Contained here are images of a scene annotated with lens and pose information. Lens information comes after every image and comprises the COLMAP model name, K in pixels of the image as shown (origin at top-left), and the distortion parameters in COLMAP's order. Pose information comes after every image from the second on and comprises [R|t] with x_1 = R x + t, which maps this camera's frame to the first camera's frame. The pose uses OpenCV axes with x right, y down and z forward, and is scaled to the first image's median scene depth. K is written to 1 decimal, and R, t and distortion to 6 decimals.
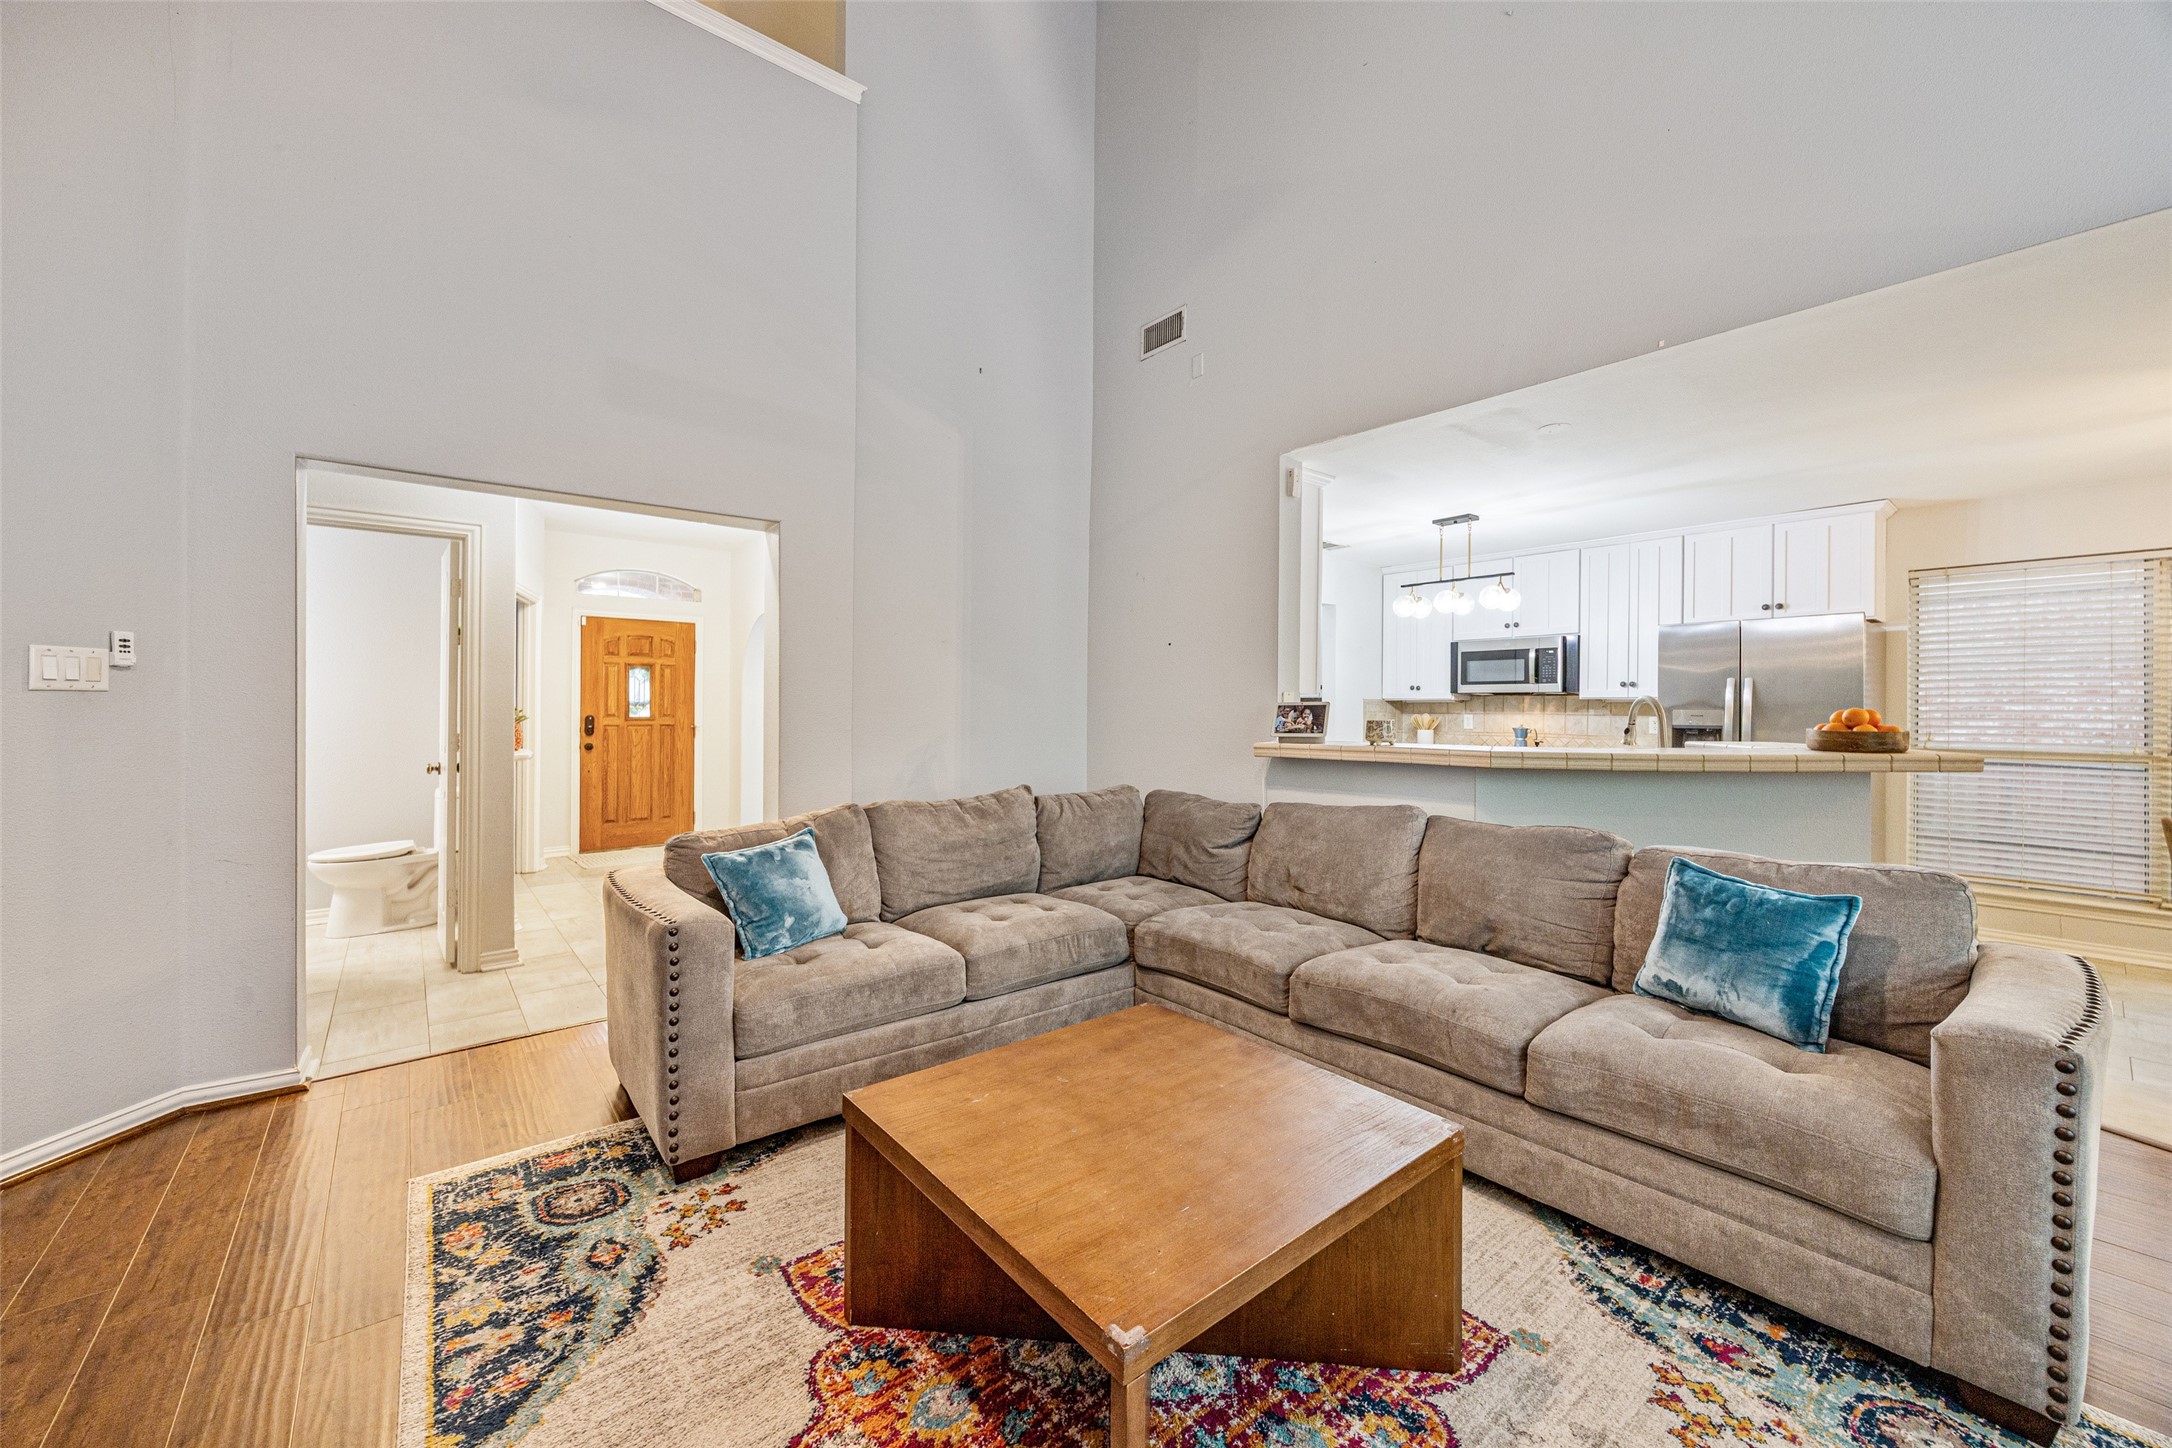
lens RADIAL K [[836.3, 0, 1095.8], [0, 836.3, 711.2], [0, 0, 1]] dist [0.001621, 0.000121]
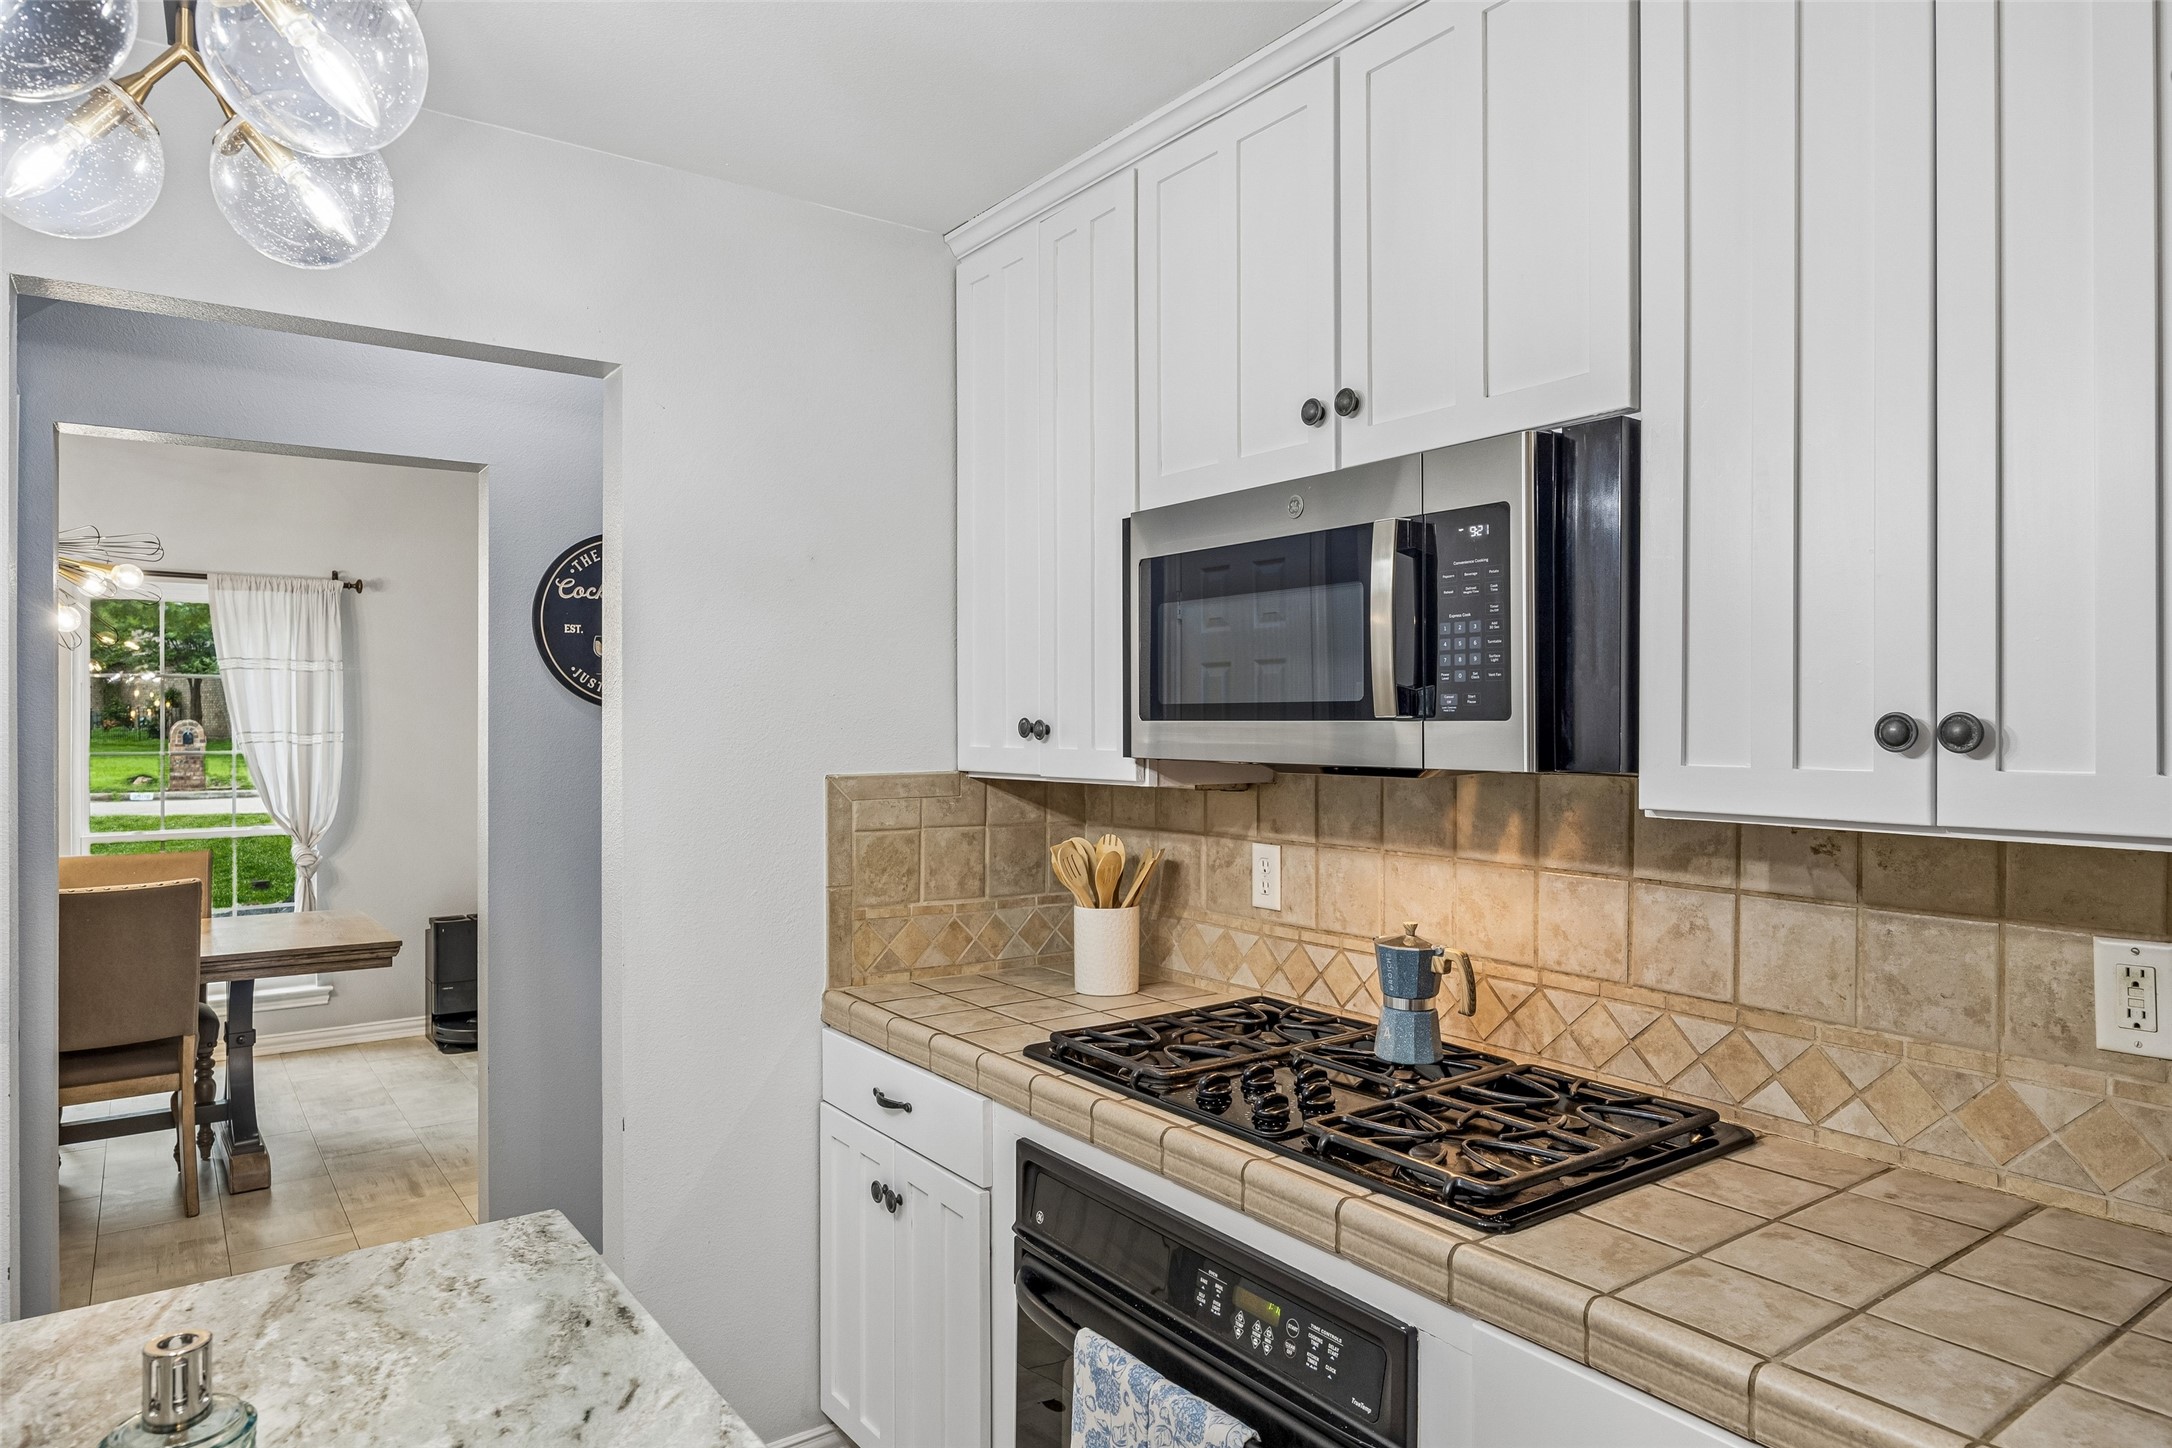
lens RADIAL K [[1324.0, 0, 1082.0], [0, 1324.0, 720.4], [0, 0, 1]] dist [-0.012253, 0.003841]
pose [[0.996671, -0.004703, -0.081389, 0.482123], [0.004068, 0.999960, -0.007973, -0.030861], [0.081423, 0.007615, 0.996651, 0.724046]]
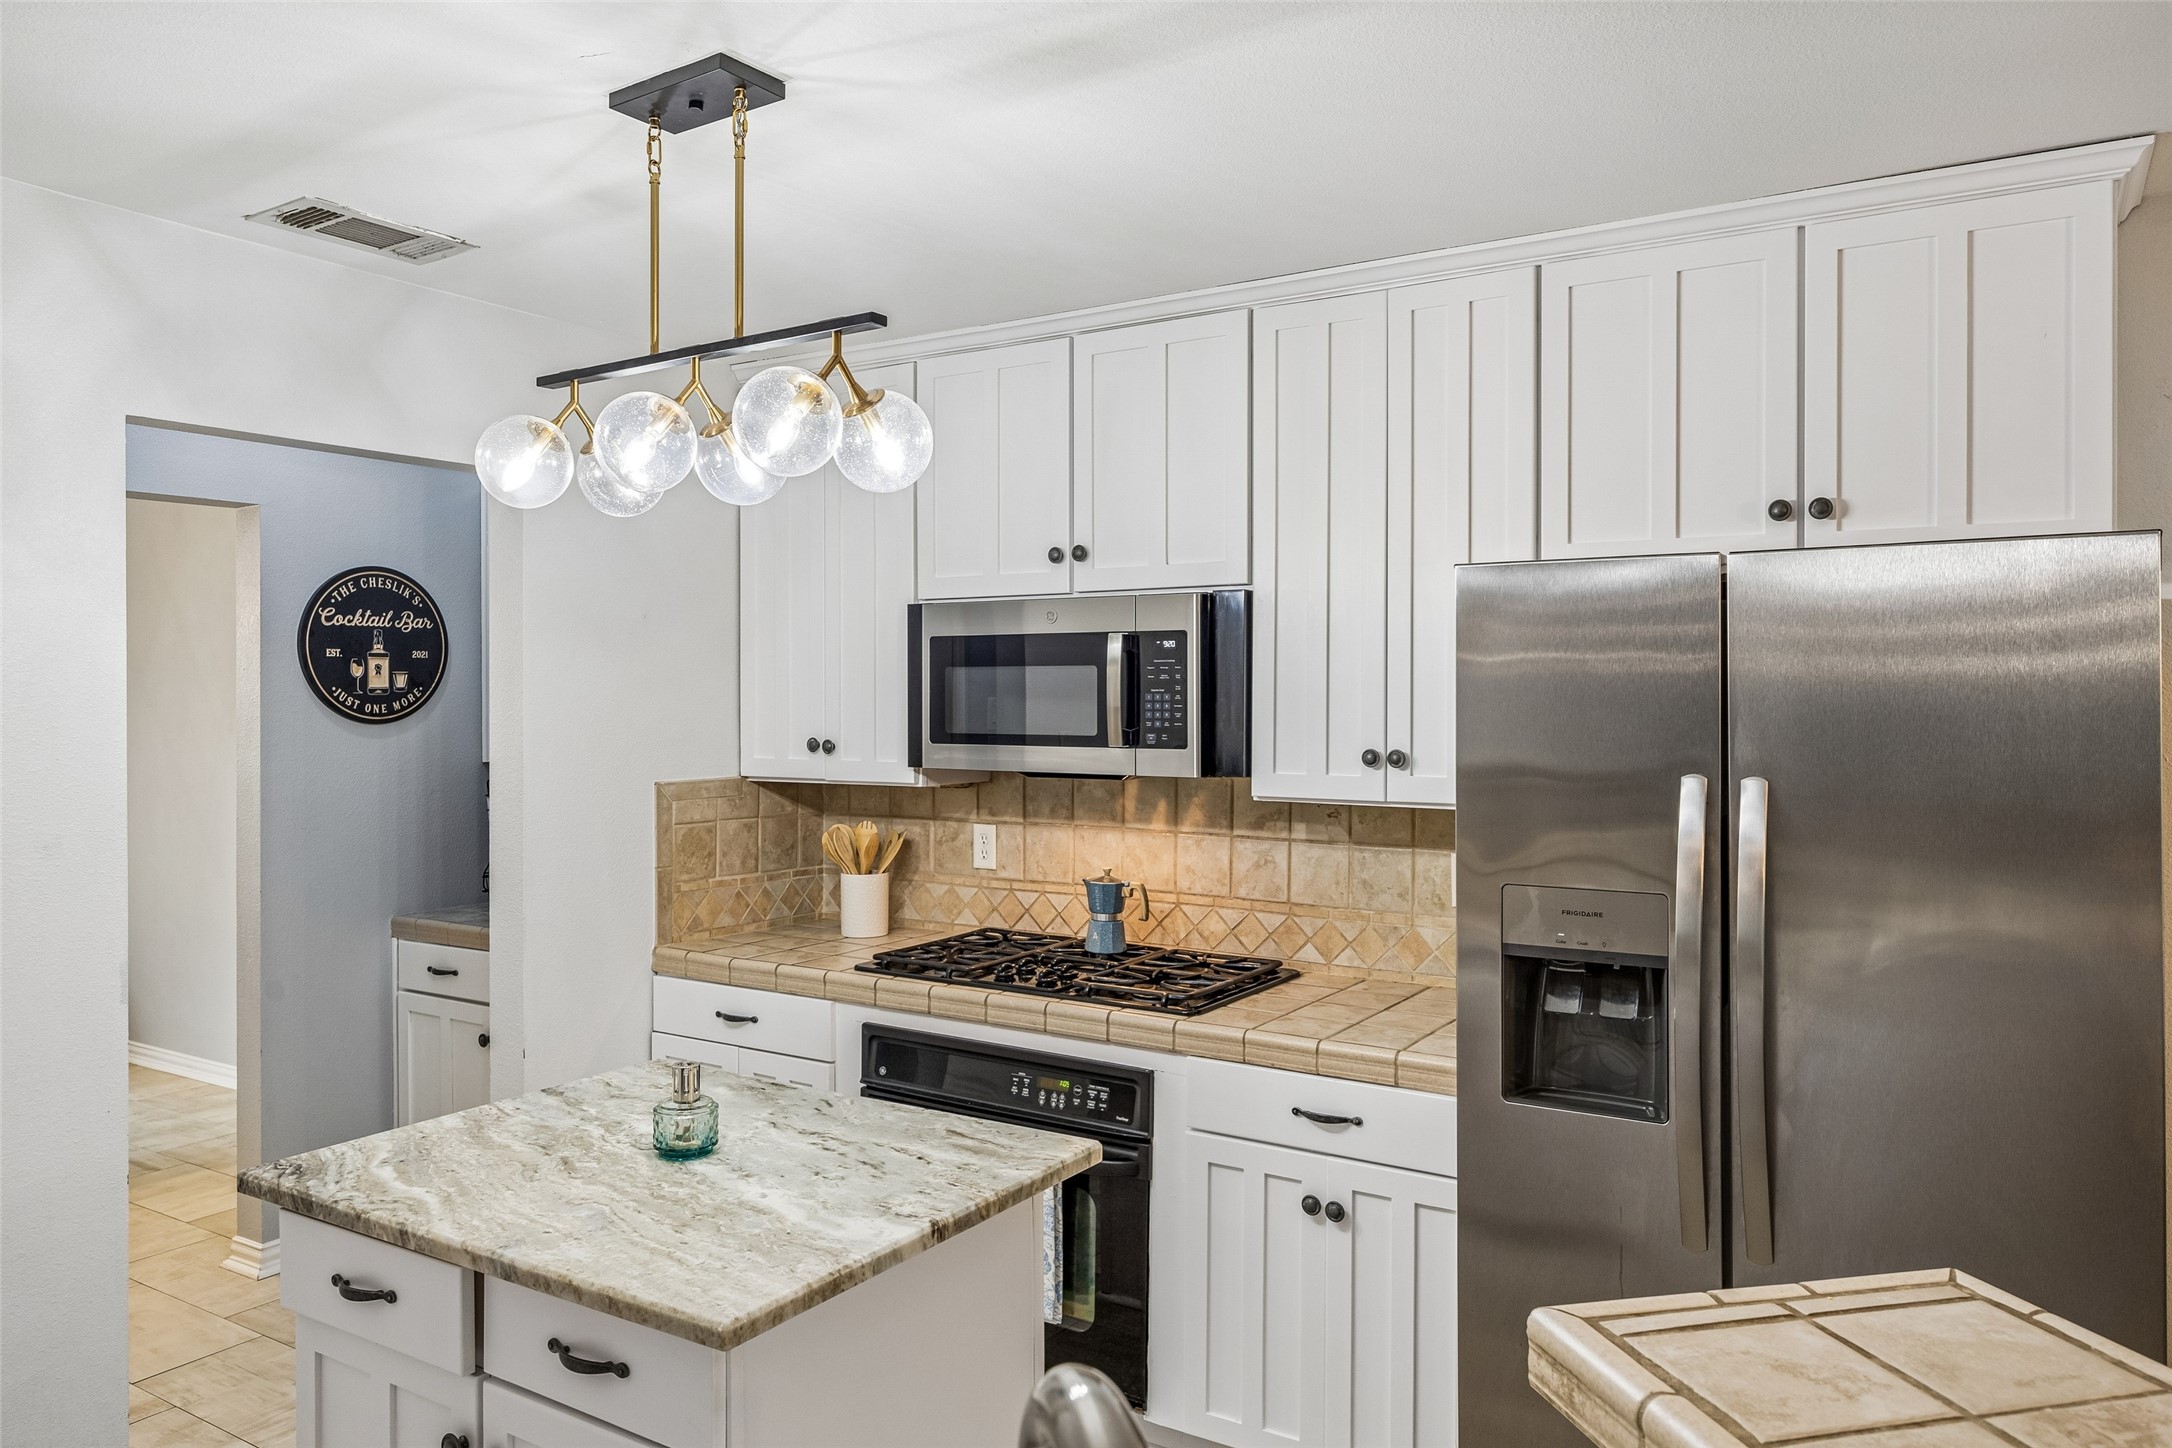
lens RADIAL K [[1501.6, 0, 1083.7], [0, 1501.6, 706.5], [0, 0, 1]] dist [-0.003425, 0.000401]
pose [[0.954996, -0.005883, 0.296561, 0.349945], [0.005497, 0.999983, 0.002137, -0.049240], [-0.296569, -0.000410, 0.955011, 0.485476]]
